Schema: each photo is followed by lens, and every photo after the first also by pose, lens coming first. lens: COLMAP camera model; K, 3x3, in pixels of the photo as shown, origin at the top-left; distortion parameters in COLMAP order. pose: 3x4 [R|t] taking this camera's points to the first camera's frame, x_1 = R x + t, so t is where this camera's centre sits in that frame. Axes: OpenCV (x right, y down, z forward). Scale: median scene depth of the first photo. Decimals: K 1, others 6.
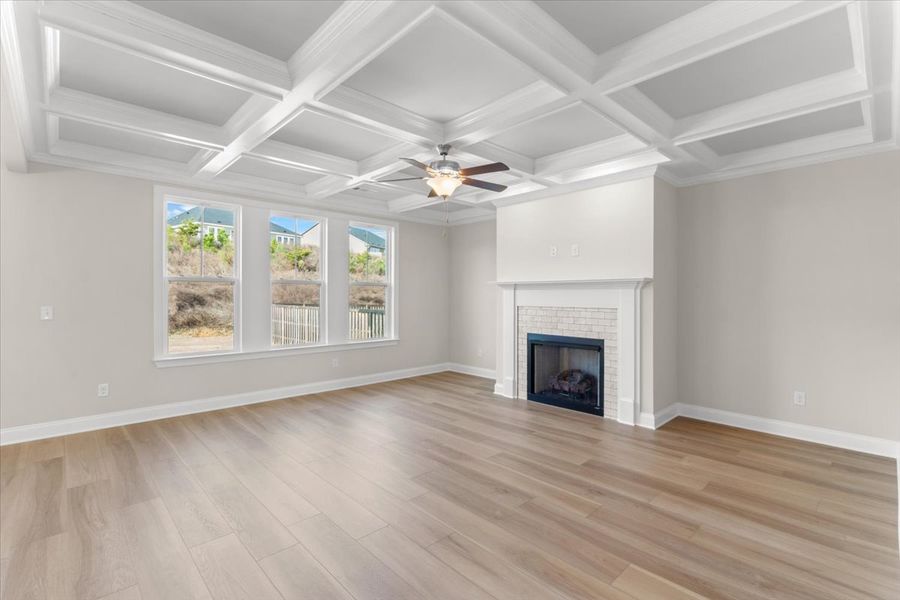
lens RADIAL K [[413.3, 0, 451.7], [0, 413.3, 296.1], [0, 0, 1]] dist [-0.004120, -0.001576]
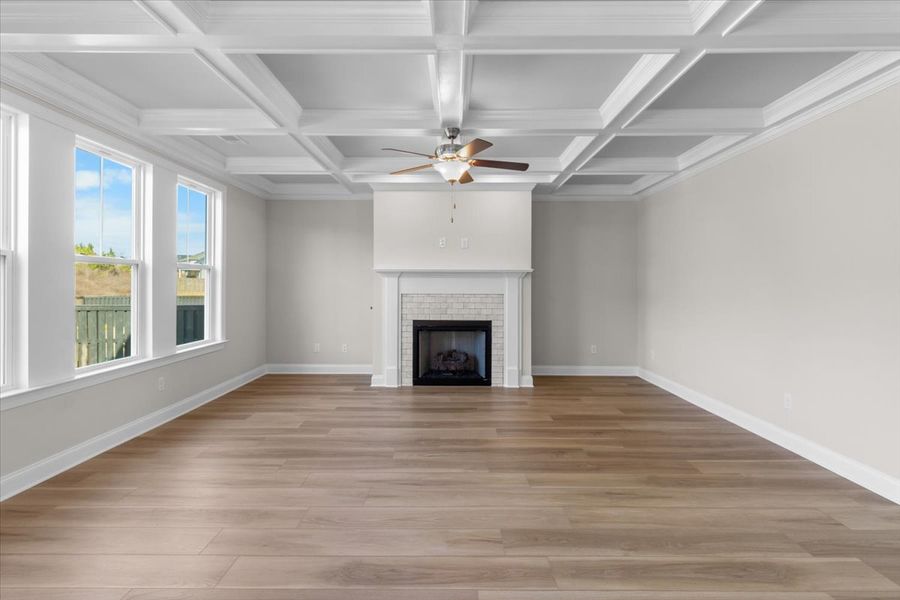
lens RADIAL K [[413.3, 0, 462.5], [0, 413.3, 284.9], [0, 0, 1]] dist [-0.004120, -0.001576]
pose [[0.690351, -0.002130, 0.723472, -0.536998], [-0.000716, 0.999993, 0.003628, -0.001352], [-0.723475, -0.003022, 0.690344, 0.238197]]
